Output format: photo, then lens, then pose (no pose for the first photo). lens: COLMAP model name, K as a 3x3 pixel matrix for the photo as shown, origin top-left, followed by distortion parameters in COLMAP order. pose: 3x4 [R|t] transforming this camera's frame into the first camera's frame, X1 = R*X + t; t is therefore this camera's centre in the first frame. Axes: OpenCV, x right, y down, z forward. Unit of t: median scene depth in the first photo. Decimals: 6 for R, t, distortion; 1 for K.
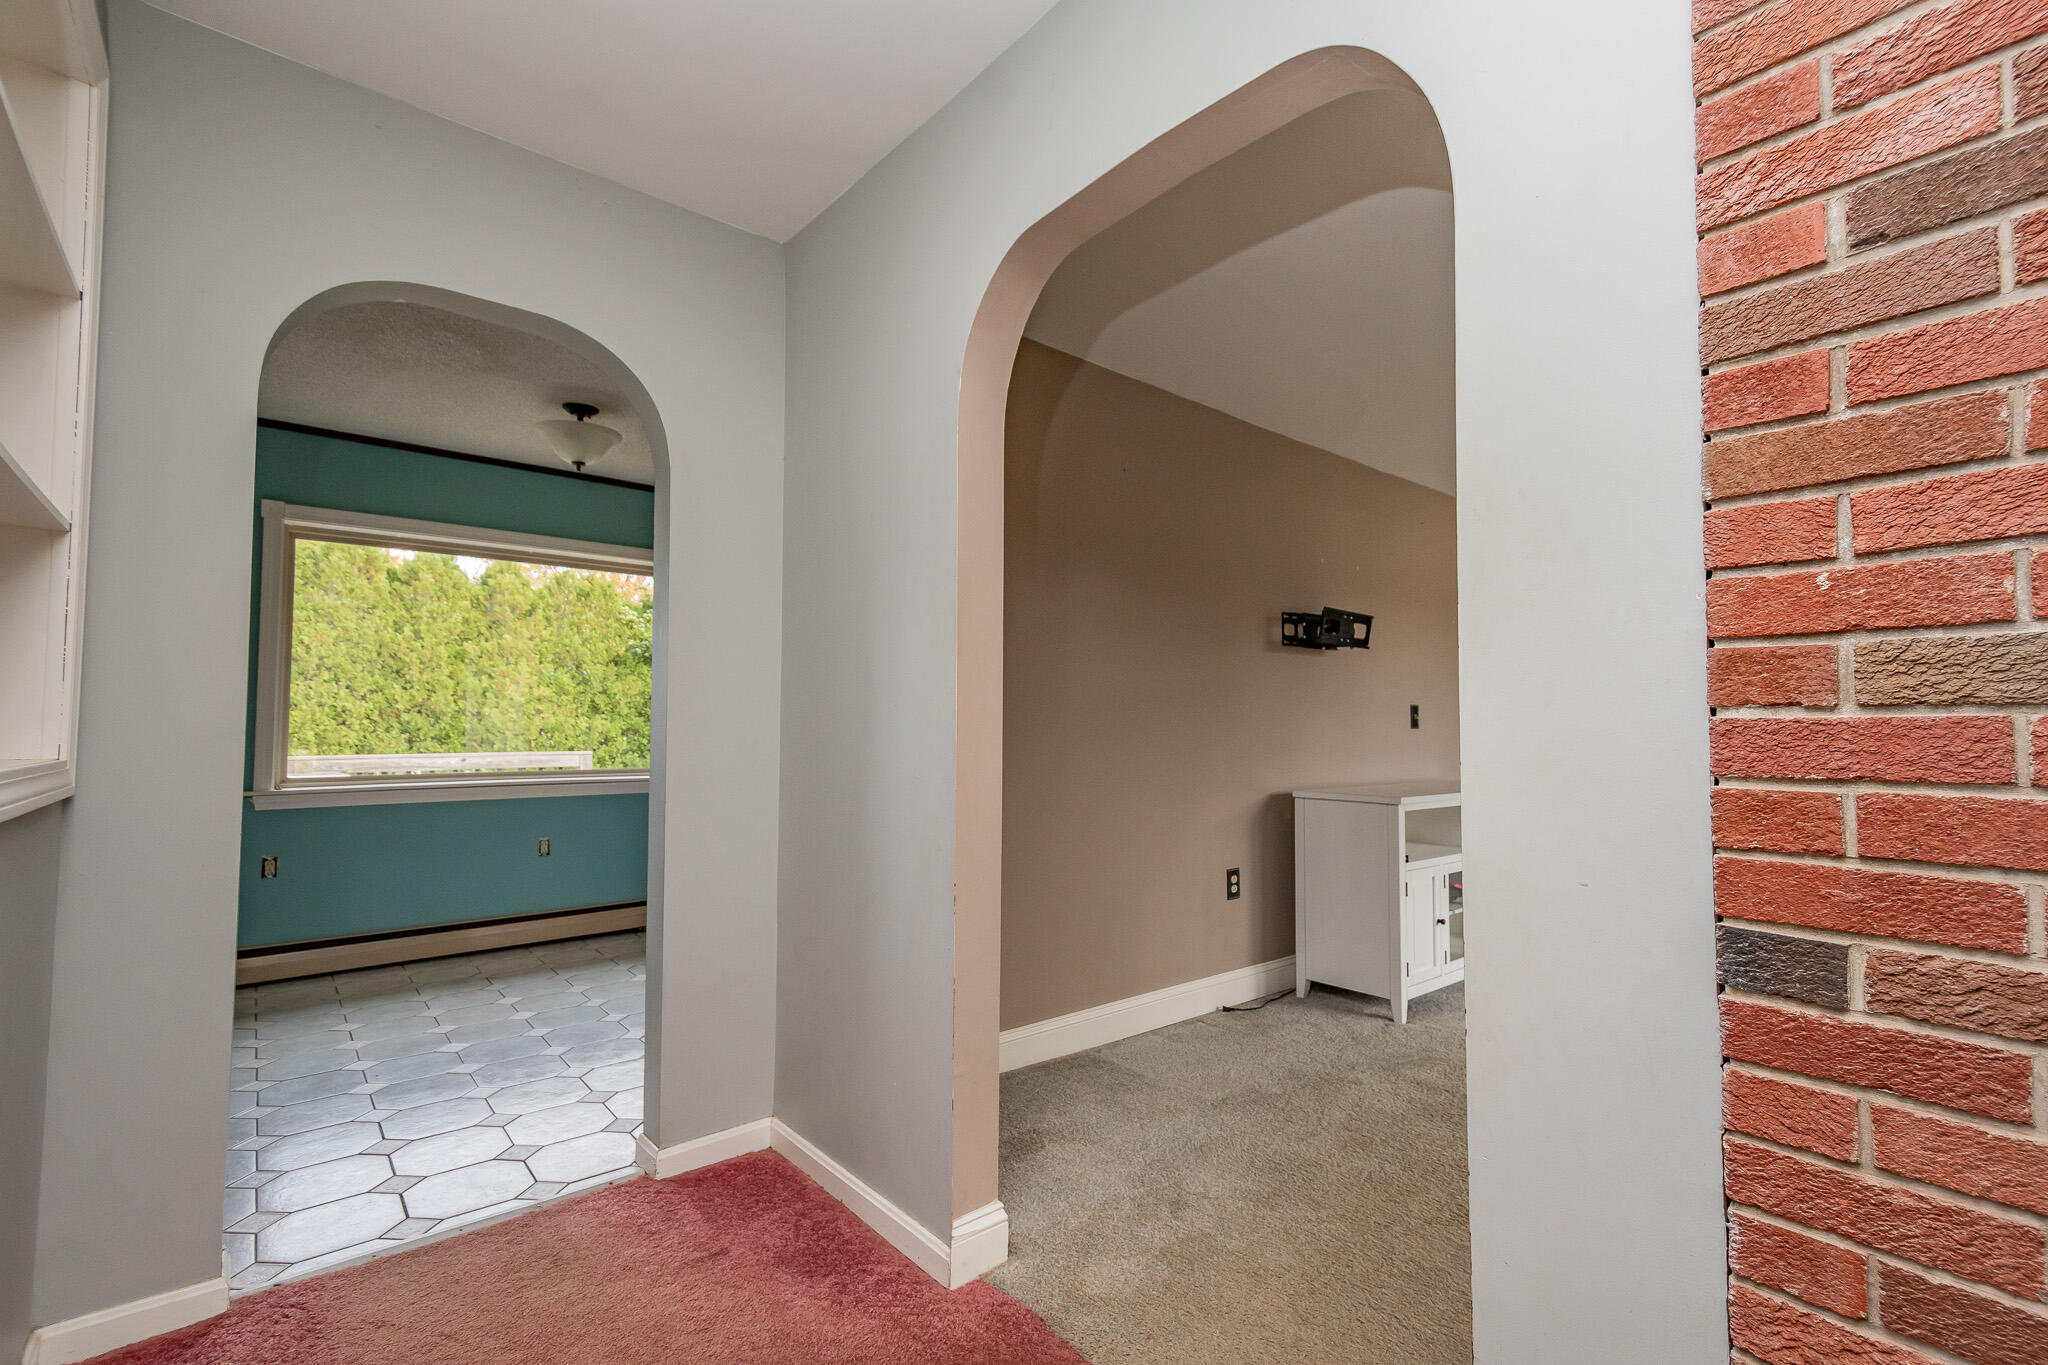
lens RADIAL K [[911.3, 0, 1028.1], [0, 911.3, 686.7], [0, 0, 1]] dist [0.016127, -0.000117]
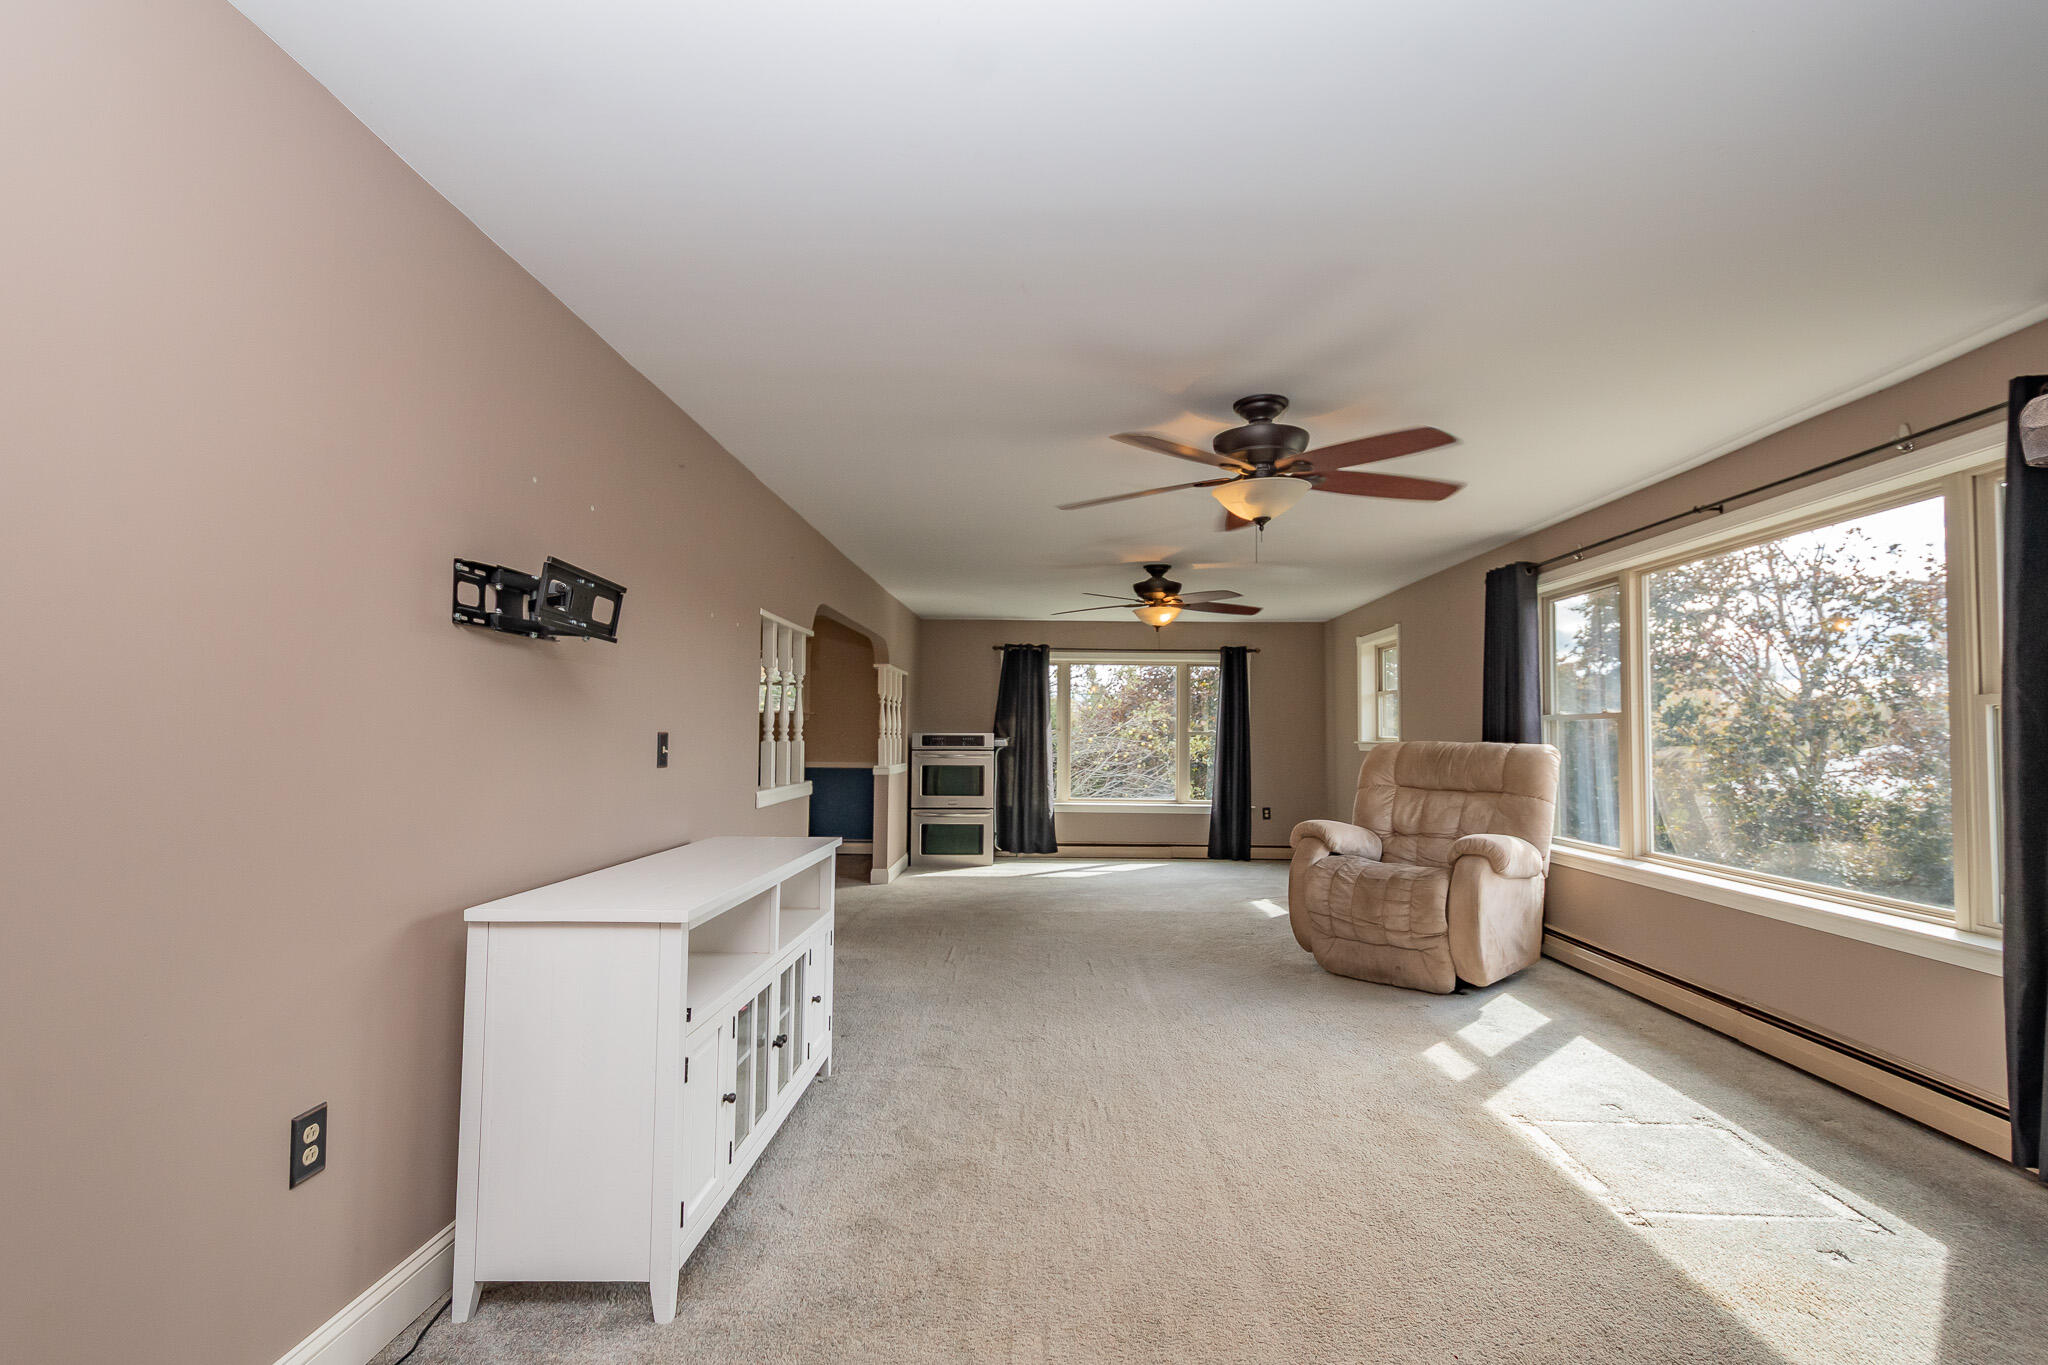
lens RADIAL K [[962.1, 0, 1030.2], [0, 962.1, 690.0], [0, 0, 1]] dist [0.023320, -0.007704]
pose [[0.665103, 0.036386, 0.745864, 0.088513], [-0.036784, 0.999196, -0.015943, -0.010674], [-0.745845, -0.016832, 0.665907, 0.390051]]
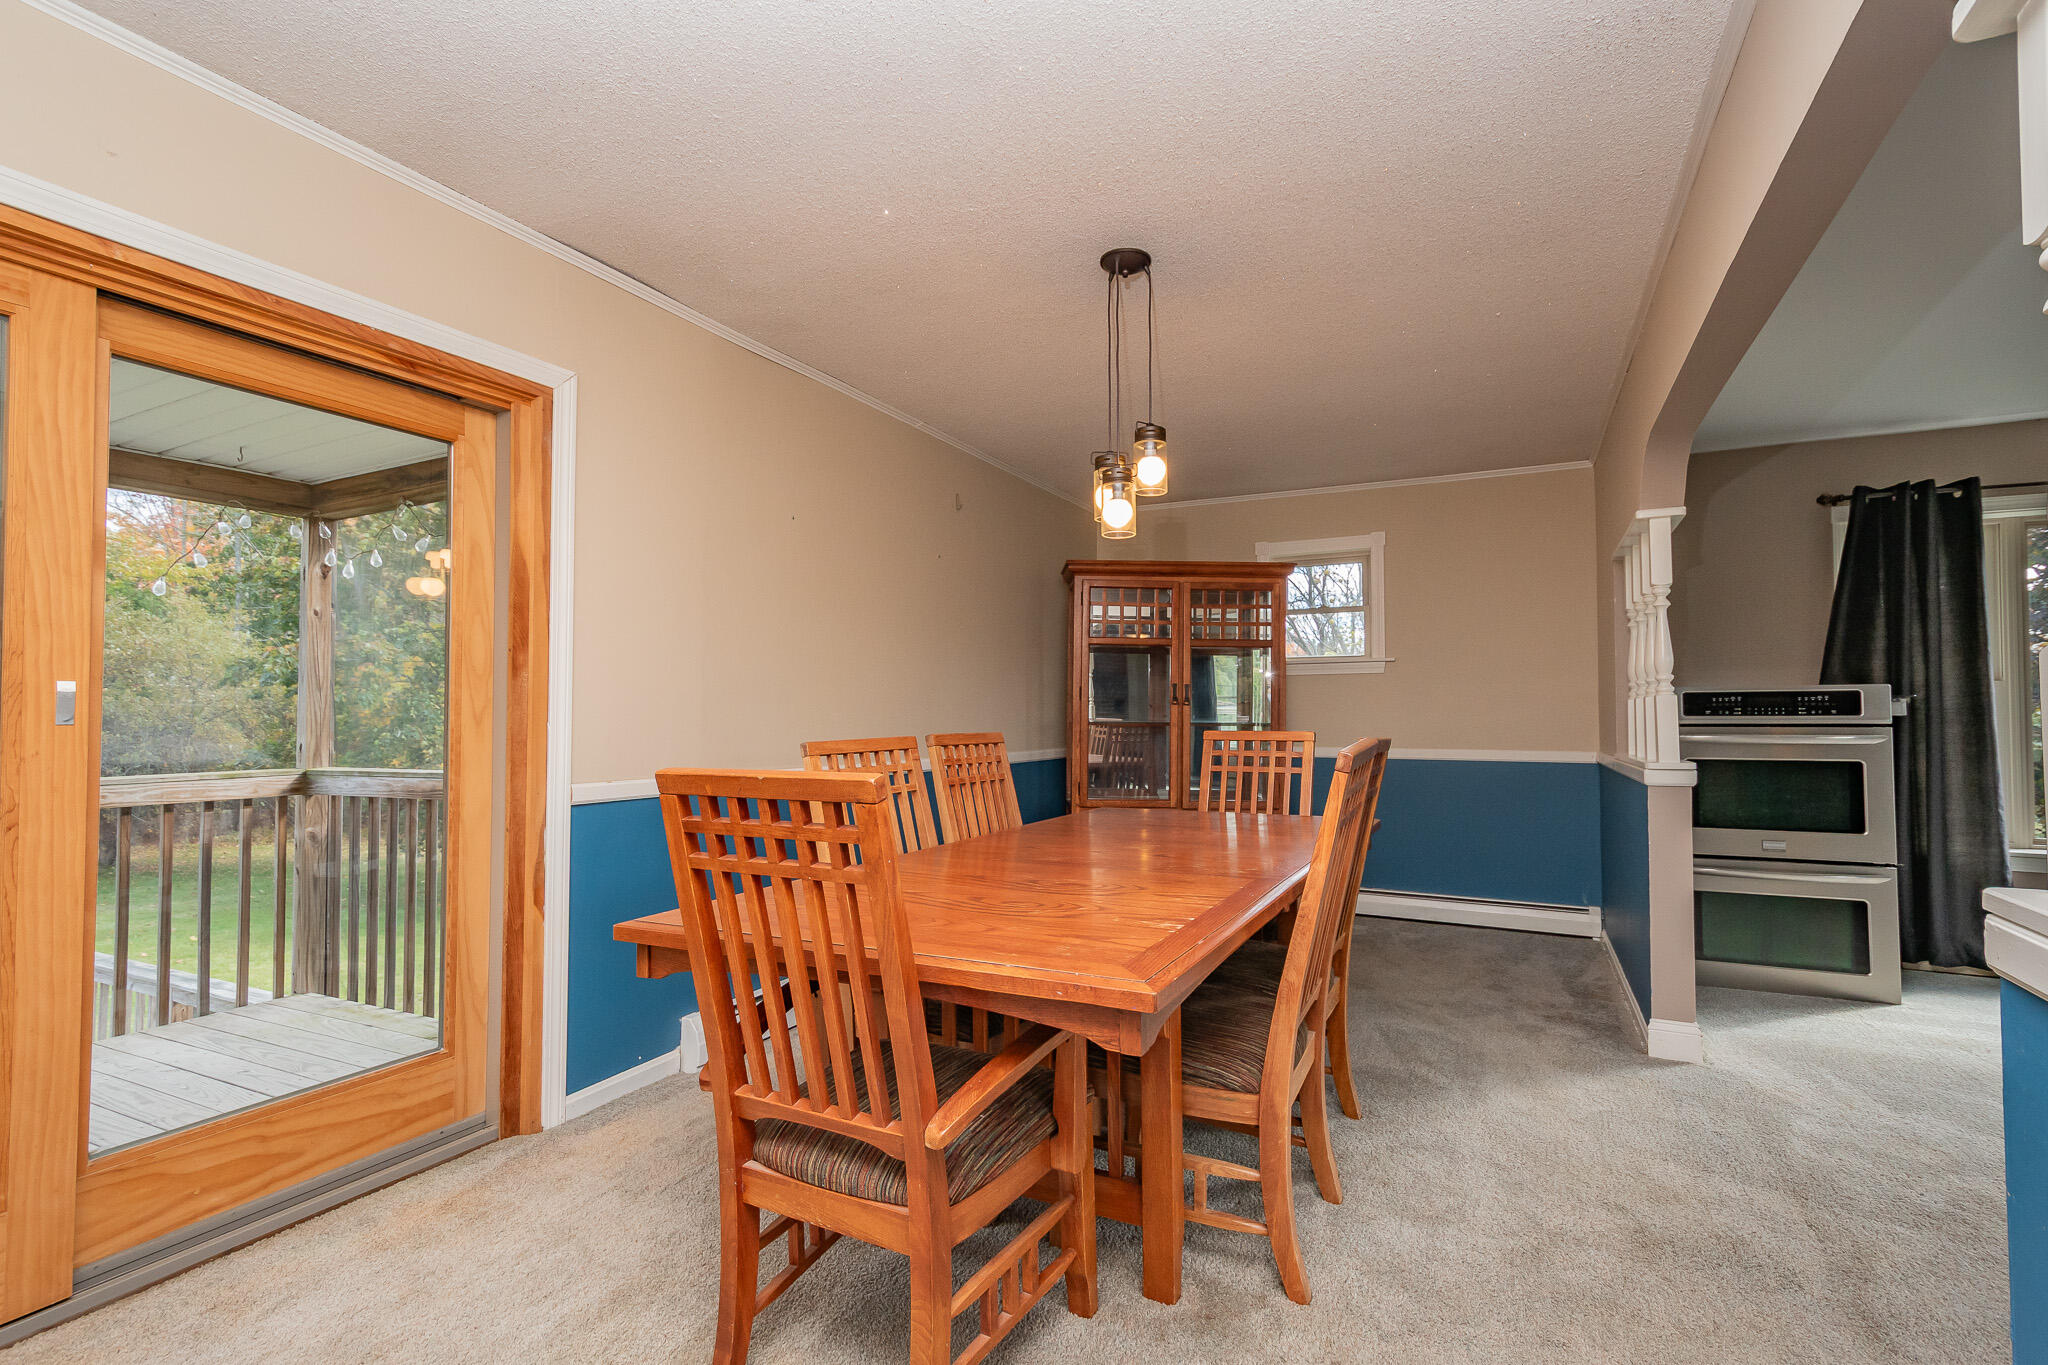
lens RADIAL K [[962.1, 0, 1030.2], [0, 962.1, 690.0], [0, 0, 1]] dist [0.023320, -0.007704]
pose [[0.919995, 0.005119, 0.391896, 0.551166], [-0.010337, 0.999884, 0.011207, 0.058252], [-0.391793, -0.014361, 0.919941, 1.362144]]
